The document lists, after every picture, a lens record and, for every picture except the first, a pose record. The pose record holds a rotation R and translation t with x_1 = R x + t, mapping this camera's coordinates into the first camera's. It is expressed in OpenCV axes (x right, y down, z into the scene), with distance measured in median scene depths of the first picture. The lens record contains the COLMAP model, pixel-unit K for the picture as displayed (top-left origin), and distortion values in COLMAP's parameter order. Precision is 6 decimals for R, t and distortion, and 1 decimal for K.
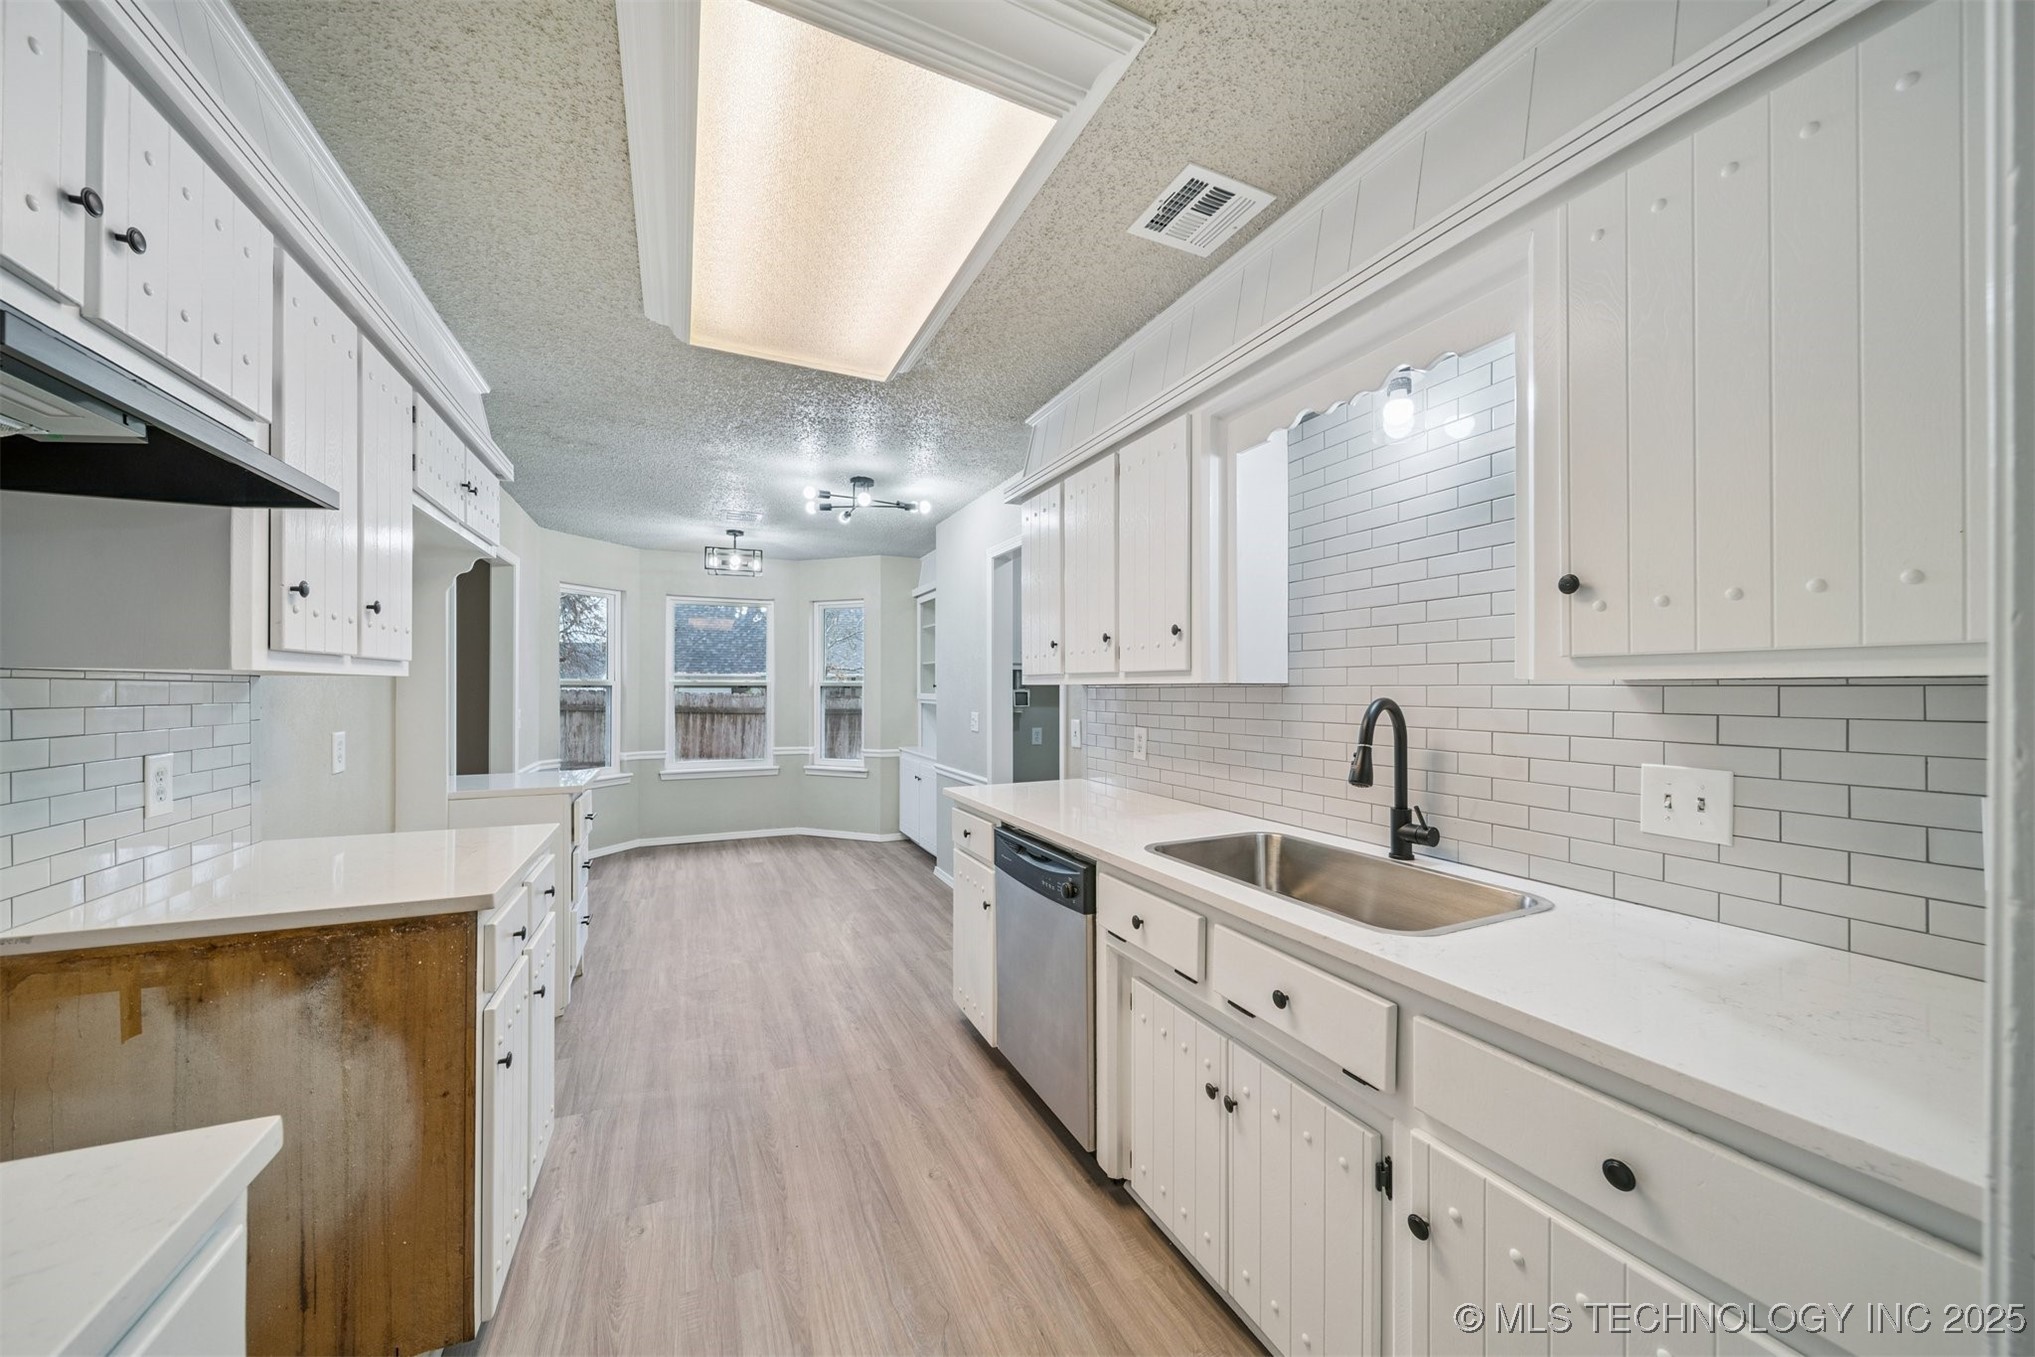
lens RADIAL K [[719.7, 0, 1024.7], [0, 719.7, 678.0], [0, 0, 1]] dist [0.001828, -0.000162]
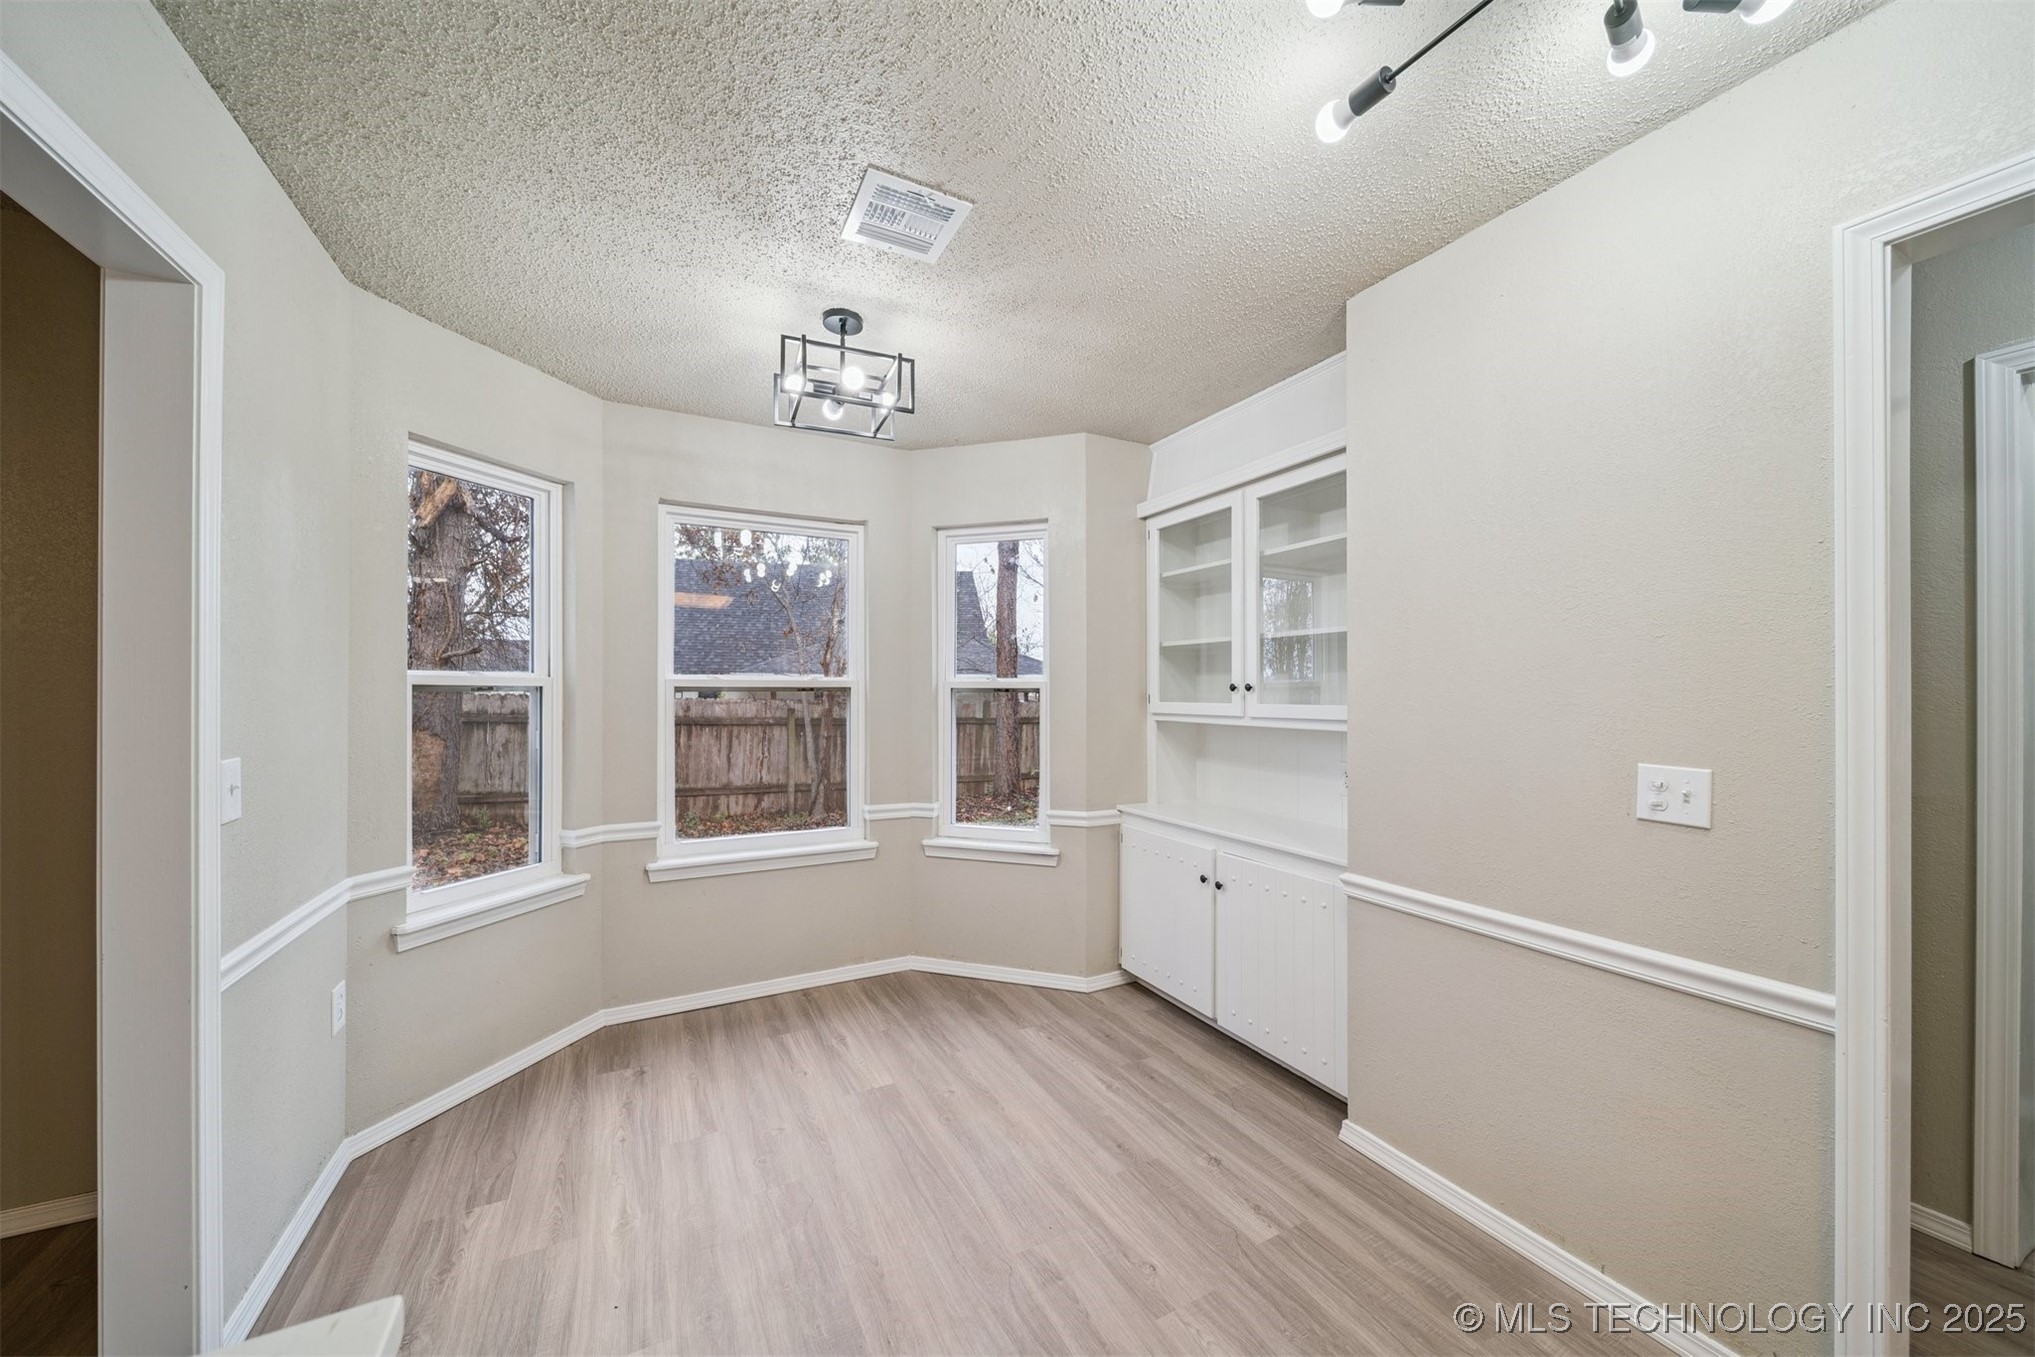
lens RADIAL K [[719.7, 0, 1024.5], [0, 719.7, 686.4], [0, 0, 1]] dist [0.001828, -0.000162]
pose [[0.998341, 0.001768, 0.057551, -0.273048], [-0.002147, 0.999976, 0.006529, 0.006583], [-0.057538, -0.006642, 0.998321, 0.488153]]
